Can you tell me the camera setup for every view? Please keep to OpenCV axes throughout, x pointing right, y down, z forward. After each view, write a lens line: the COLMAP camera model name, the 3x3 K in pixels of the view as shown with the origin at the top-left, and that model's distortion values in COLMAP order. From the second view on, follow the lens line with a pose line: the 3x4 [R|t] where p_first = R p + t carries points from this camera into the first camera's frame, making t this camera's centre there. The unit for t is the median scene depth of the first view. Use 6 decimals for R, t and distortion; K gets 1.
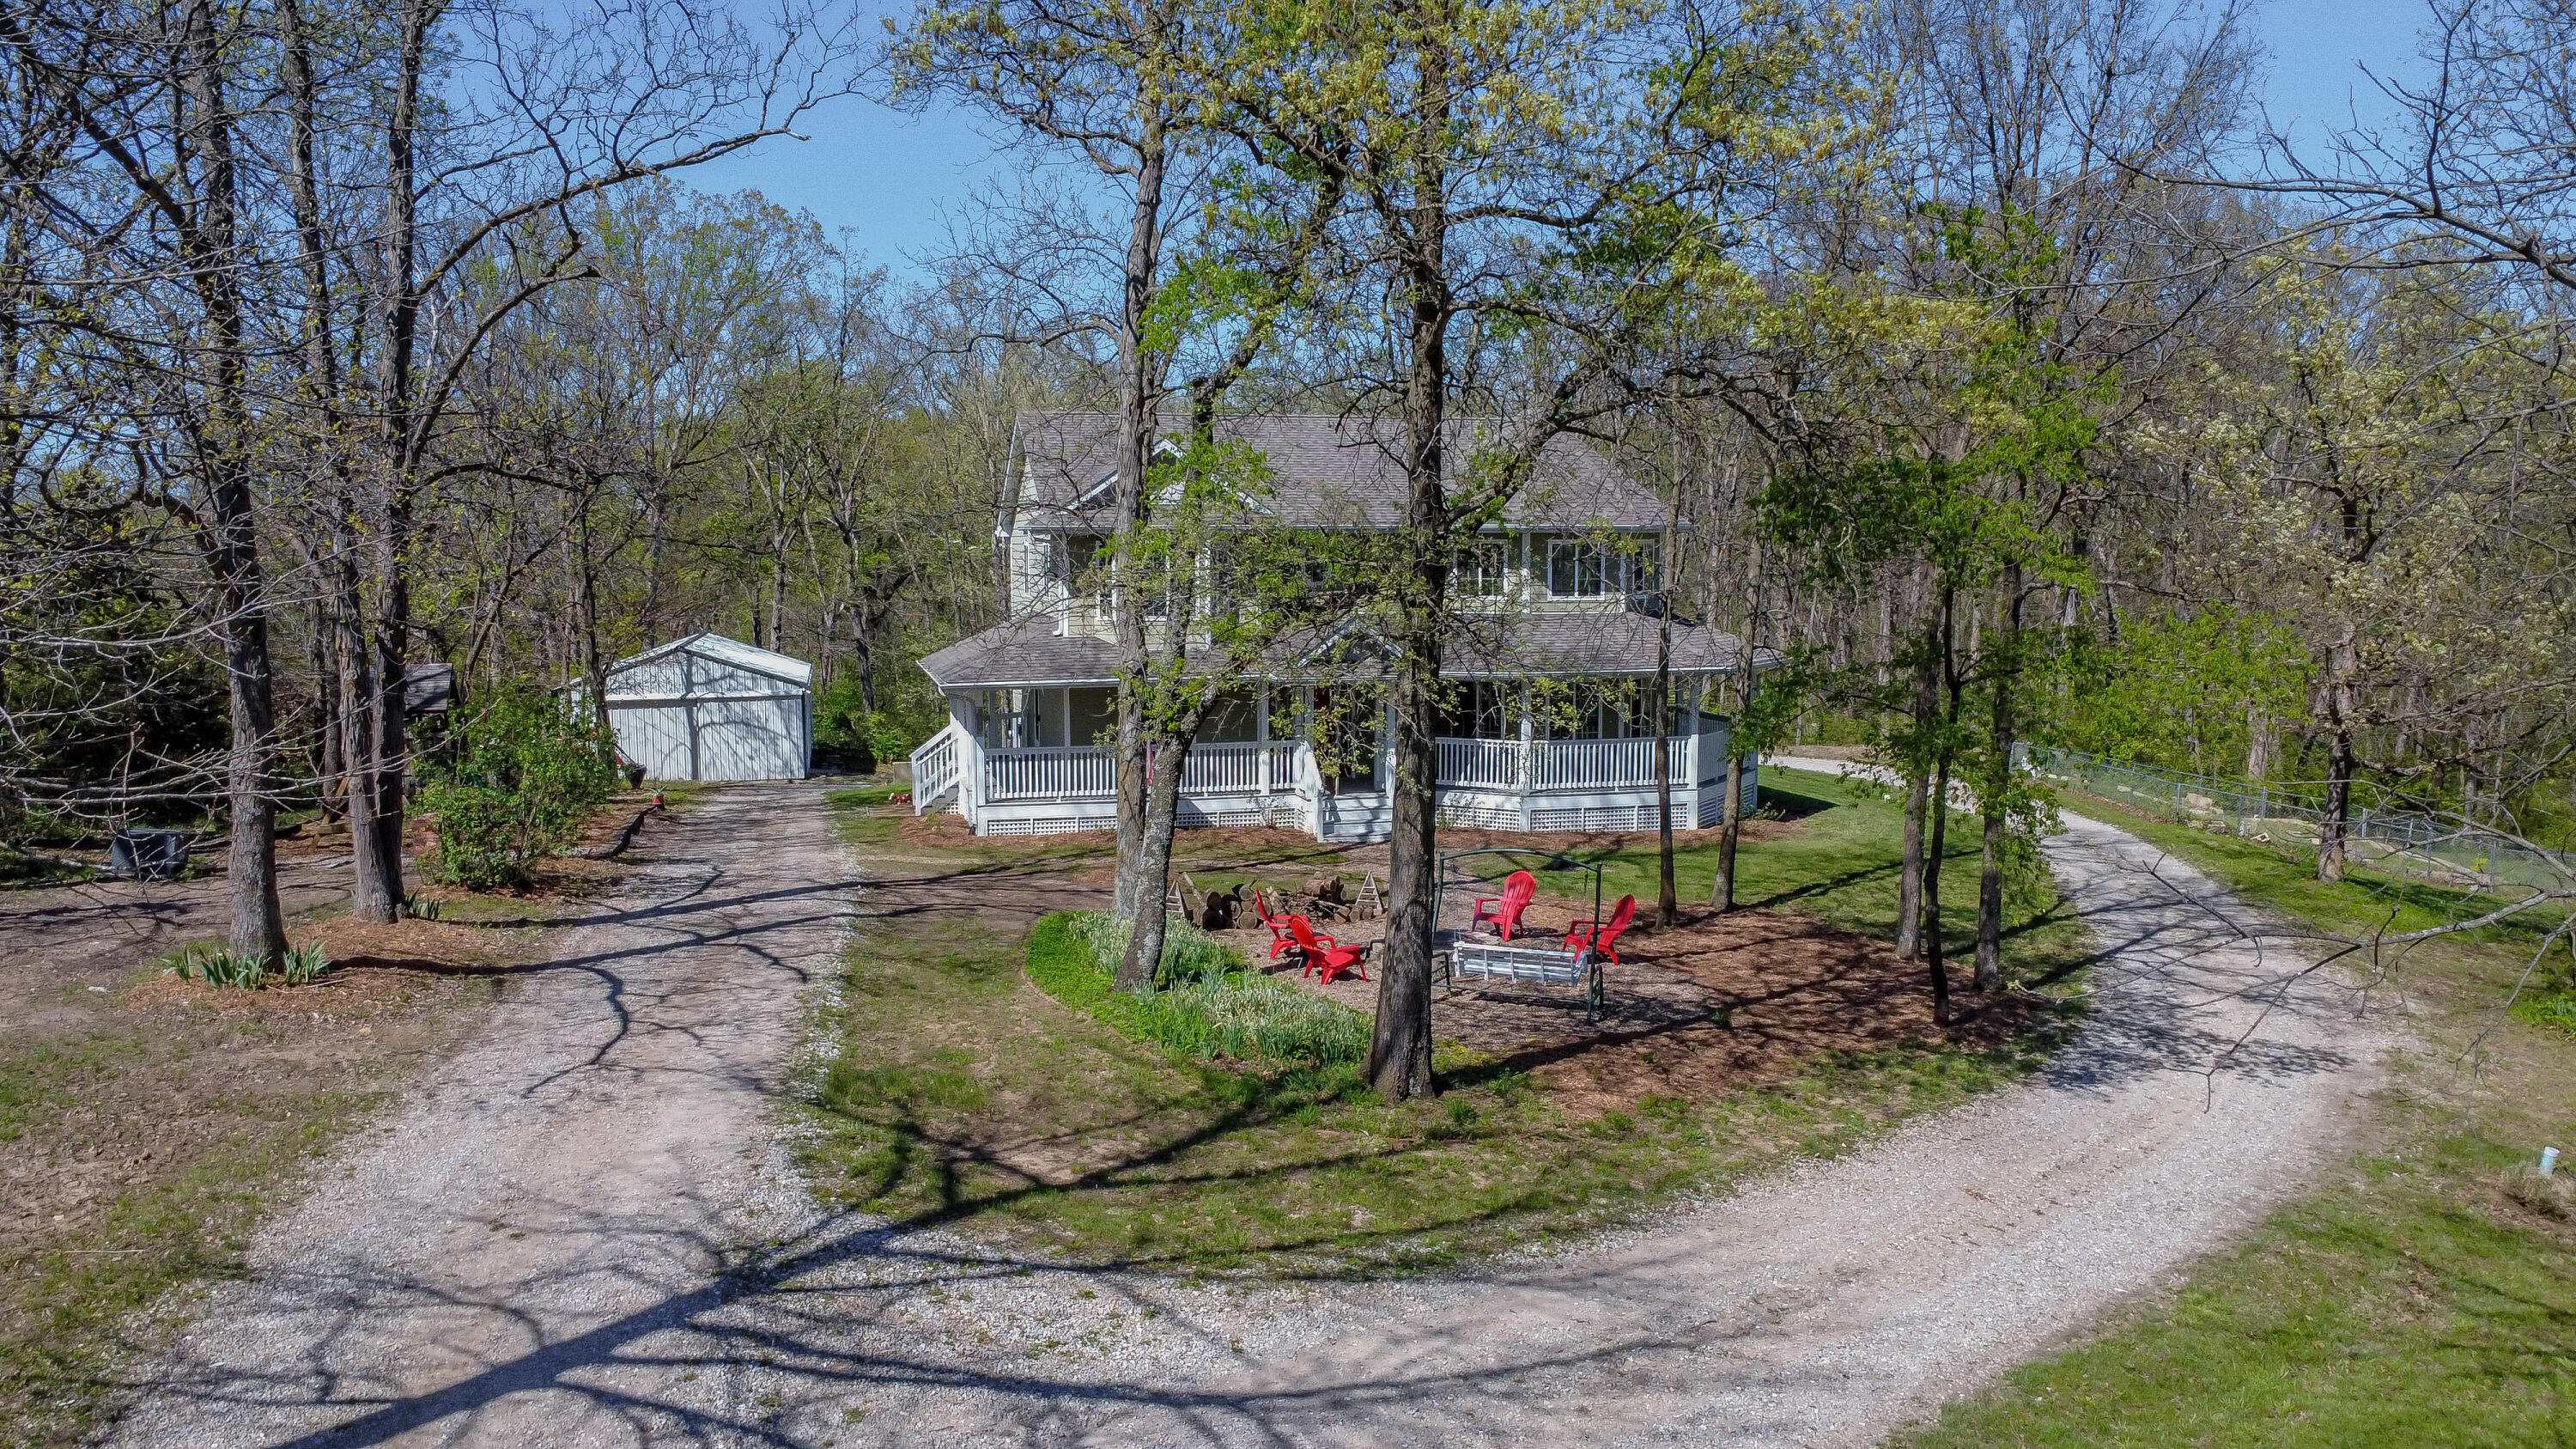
lens RADIAL K [[1923.5, 0, 1286.5], [0, 1923.5, 743.5], [0, 0, 1]] dist [-0.000529, -0.001960]
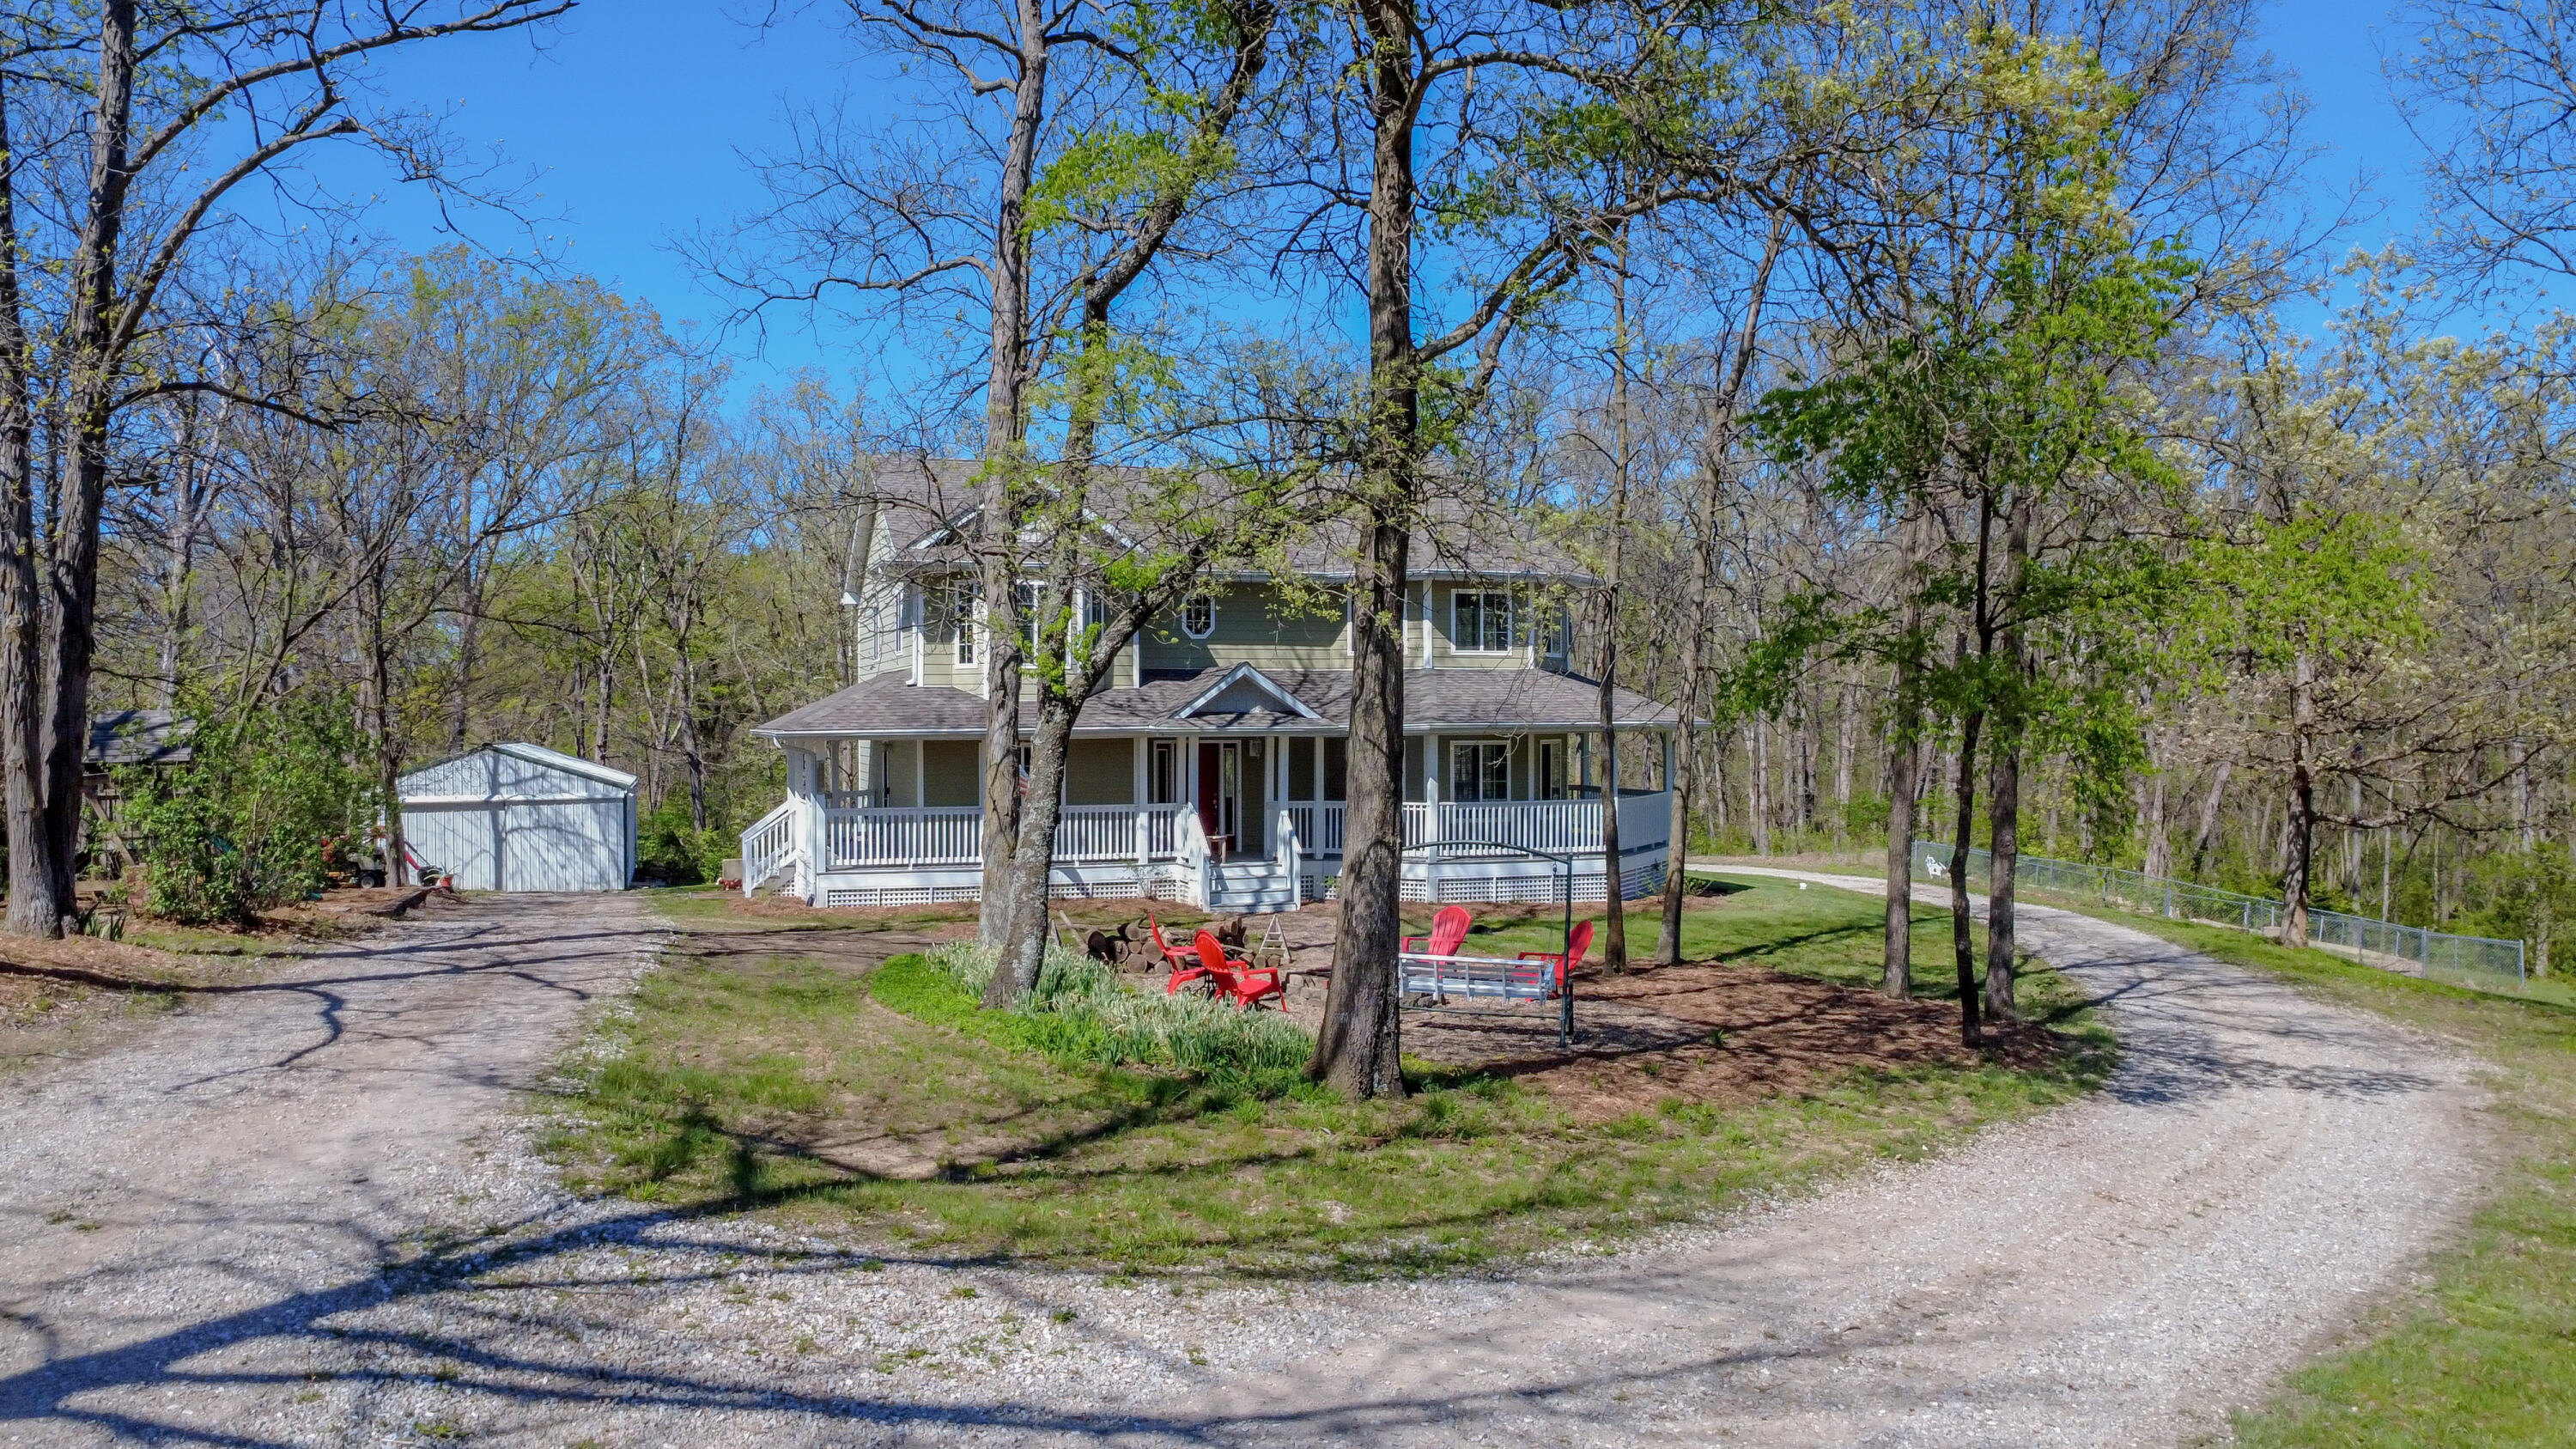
lens RADIAL K [[1922.9, 0, 1301.6], [0, 1922.9, 716.6], [0, 0, 1]] dist [0.008715, -0.006944]
pose [[0.996326, 0.002991, 0.085594, -0.025131], [0.005785, 0.994757, -0.102100, 0.087101], [-0.085450, 0.102220, 0.991085, 0.172404]]
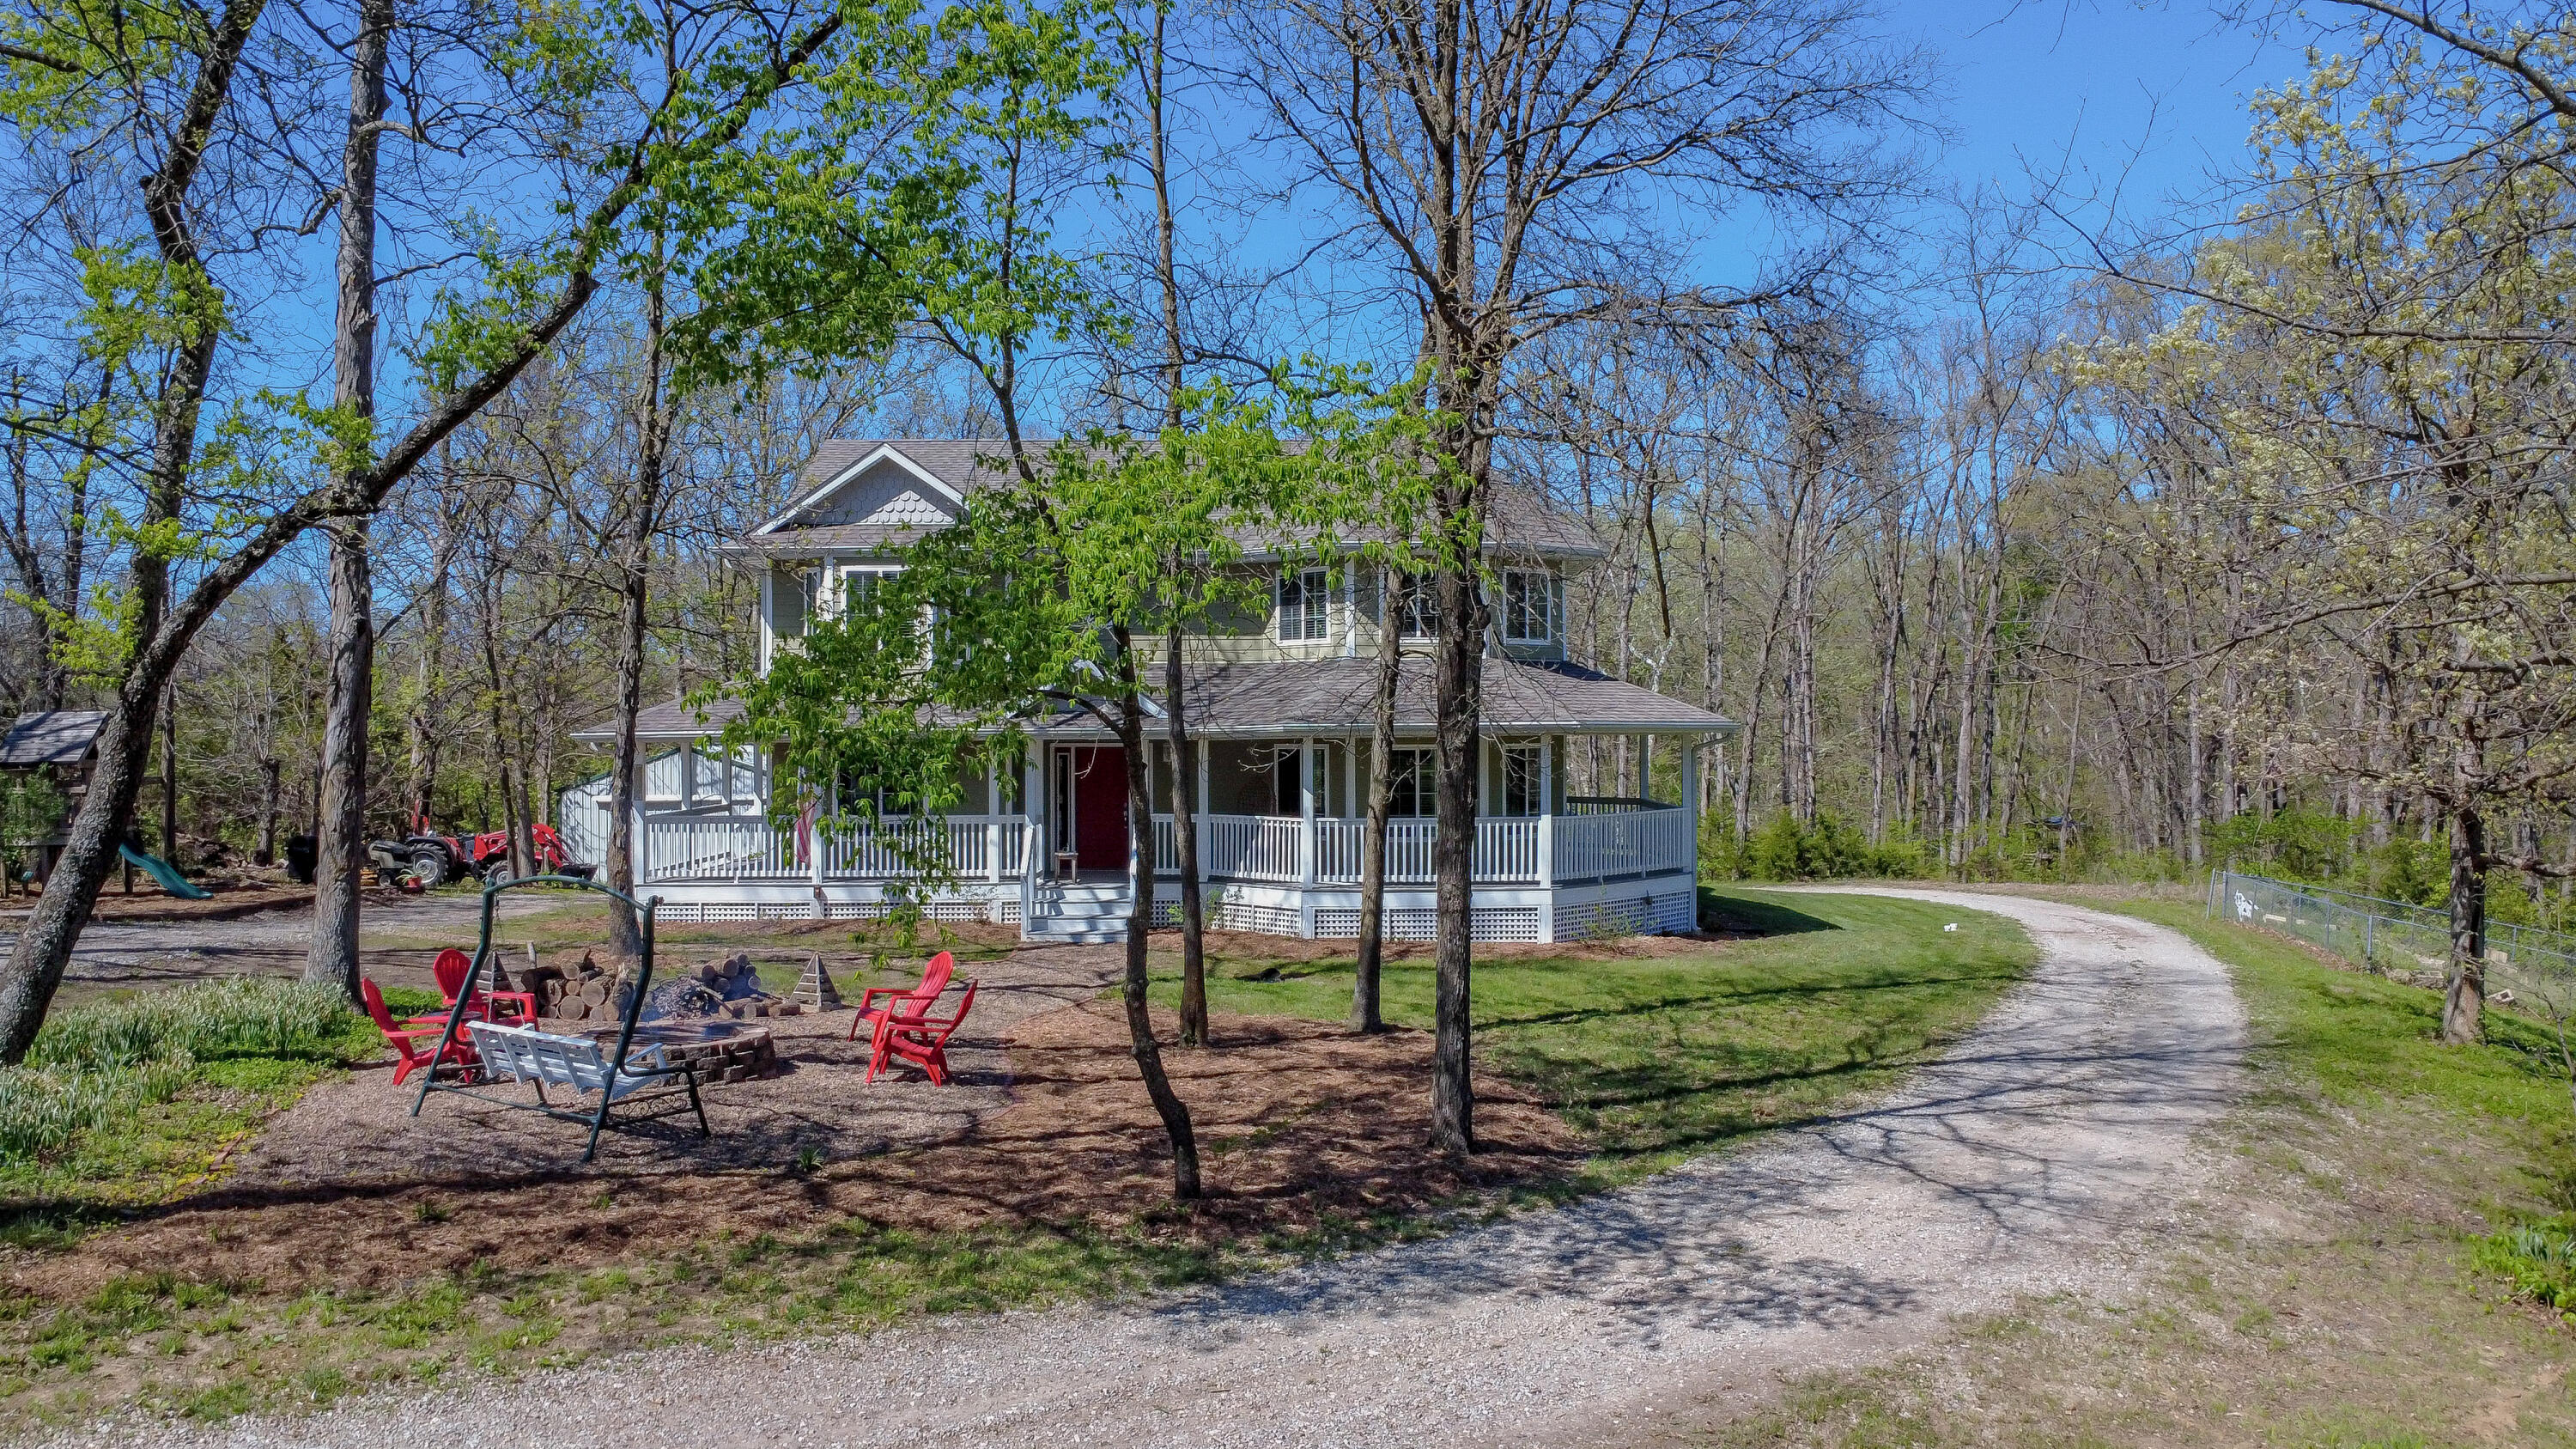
lens RADIAL K [[1922.9, 0, 1301.6], [0, 1922.9, 716.6], [0, 0, 1]] dist [0.008715, -0.006944]
pose [[0.973256, 0.001534, -0.229716, 0.511052], [-0.025500, 0.994519, -0.101396, 0.061913], [0.228302, 0.104542, 0.967961, 0.438363]]
